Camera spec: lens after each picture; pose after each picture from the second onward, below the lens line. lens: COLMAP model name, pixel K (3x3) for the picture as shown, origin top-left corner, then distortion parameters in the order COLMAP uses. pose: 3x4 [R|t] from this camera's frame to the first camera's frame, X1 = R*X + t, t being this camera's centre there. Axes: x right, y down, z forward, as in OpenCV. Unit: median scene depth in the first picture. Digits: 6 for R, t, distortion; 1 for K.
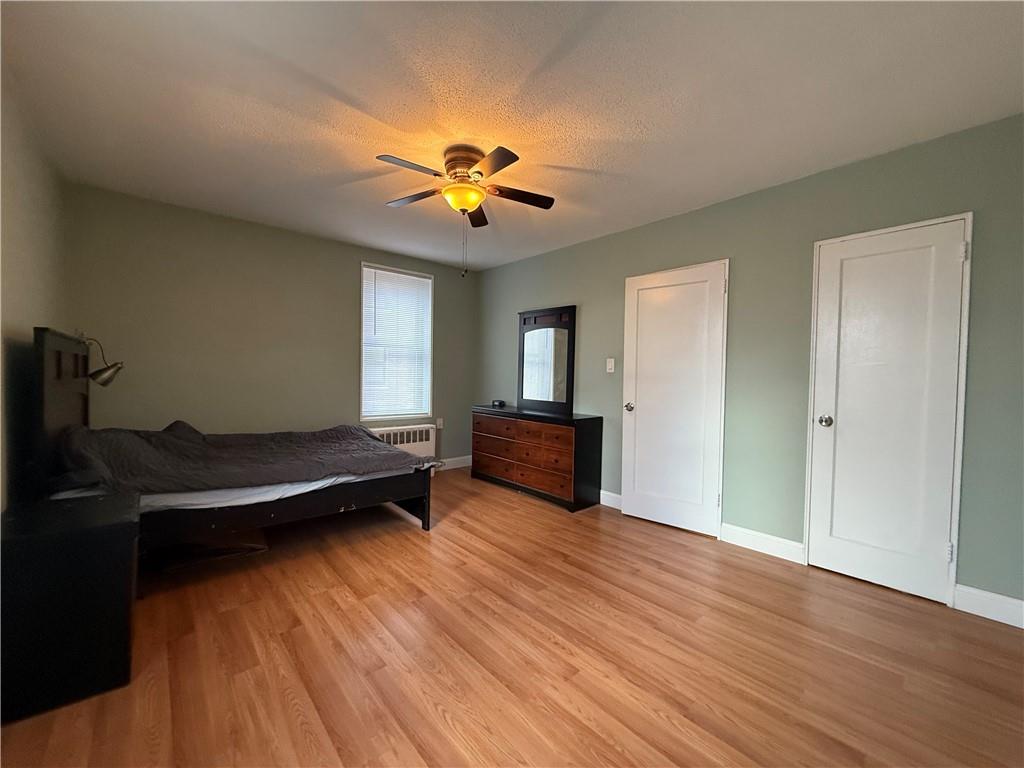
lens RADIAL K [[407.6, 0, 506.6], [0, 407.6, 383.0], [0, 0, 1]] dist [0.001534, -0.001014]
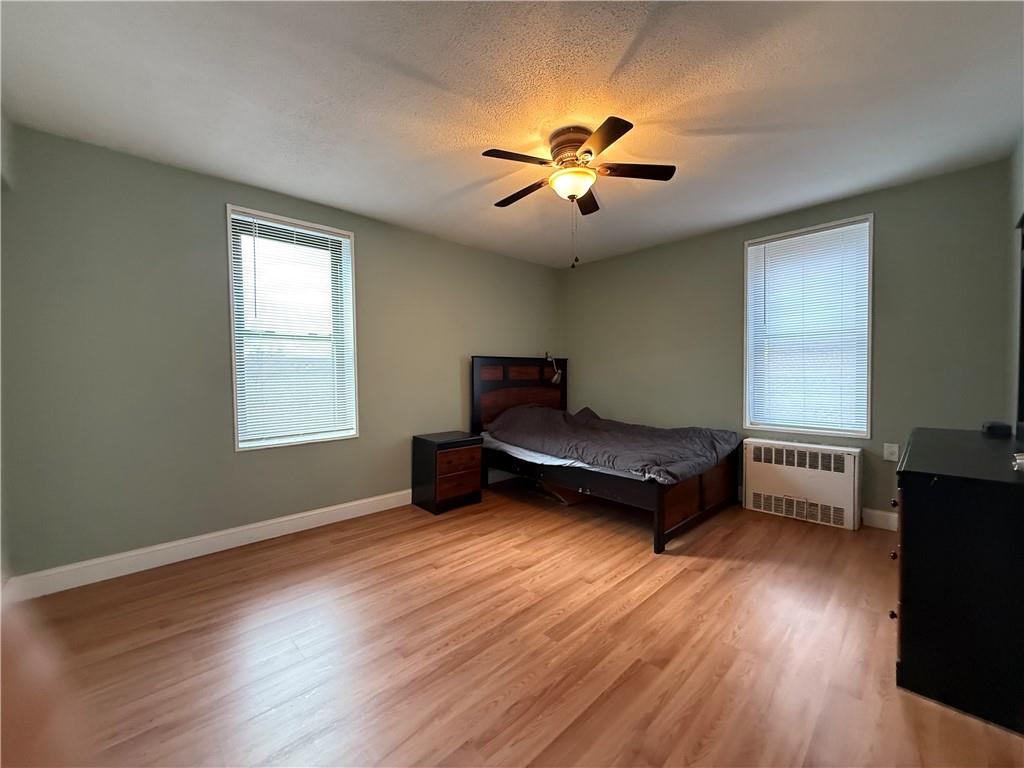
lens RADIAL K [[407.6, 0, 514.1], [0, 407.6, 381.9], [0, 0, 1]] dist [0.001534, -0.001014]
pose [[0.043269, -0.000128, -0.999063, 0.803032], [-0.011952, 0.999928, -0.000645, 0.004637], [0.998992, 0.011968, 0.043264, 0.807564]]
